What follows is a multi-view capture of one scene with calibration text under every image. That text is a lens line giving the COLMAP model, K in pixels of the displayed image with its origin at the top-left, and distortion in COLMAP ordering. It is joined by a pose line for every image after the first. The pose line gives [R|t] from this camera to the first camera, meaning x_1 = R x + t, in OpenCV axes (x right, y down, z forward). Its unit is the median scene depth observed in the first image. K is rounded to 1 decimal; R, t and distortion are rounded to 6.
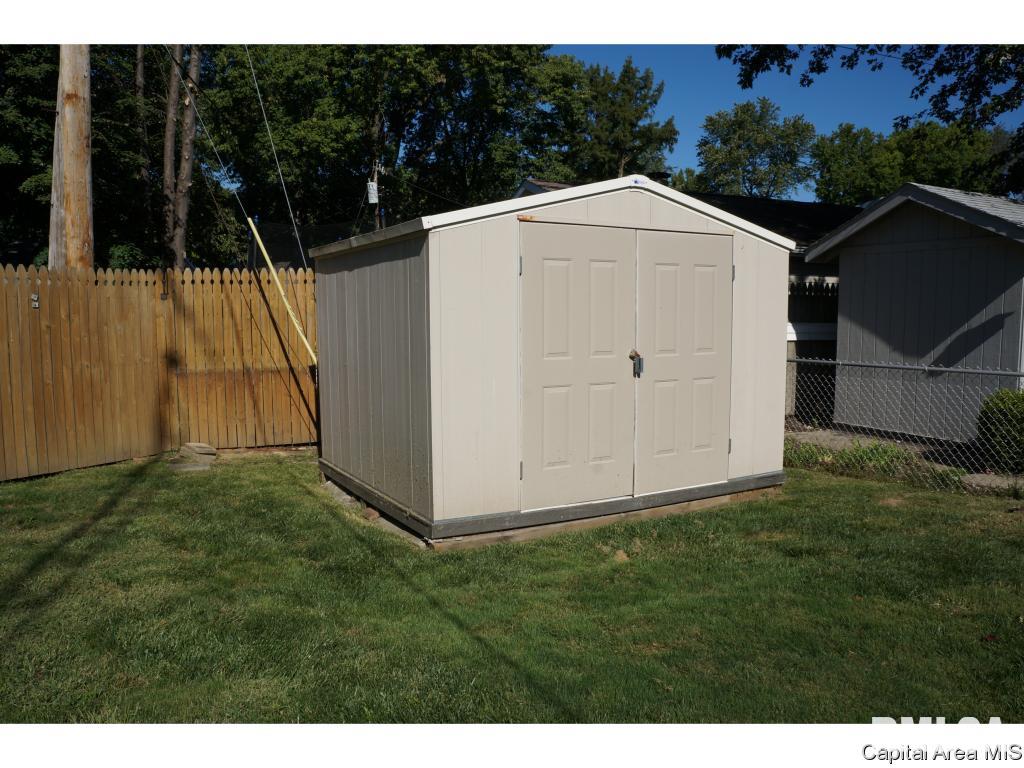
lens RADIAL K [[802.9, 0, 512.9], [0, 802.9, 387.5], [0, 0, 1]] dist [-0.186851, 0.132738]
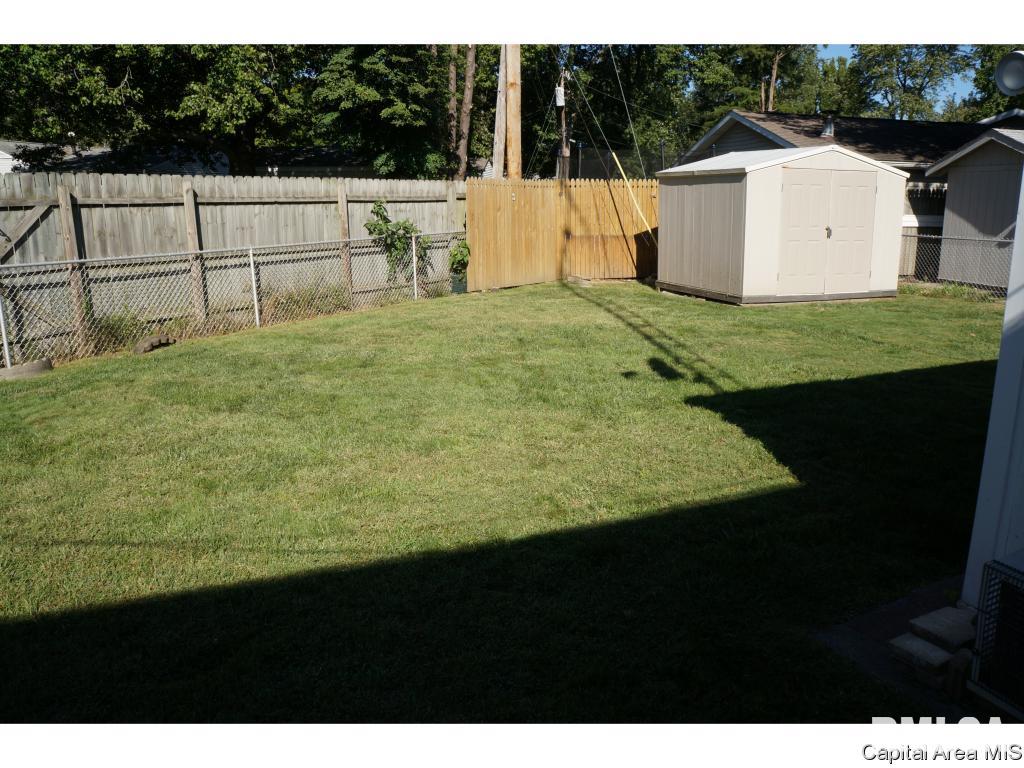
lens RADIAL K [[802.9, 0, 512.9], [0, 802.9, 387.5], [0, 0, 1]] dist [-0.186851, 0.132738]
pose [[0.986586, 0.033344, -0.159798, -0.192953], [-0.011026, 0.990292, 0.138567, 0.059588], [0.162867, -0.134947, 0.977376, -0.715155]]
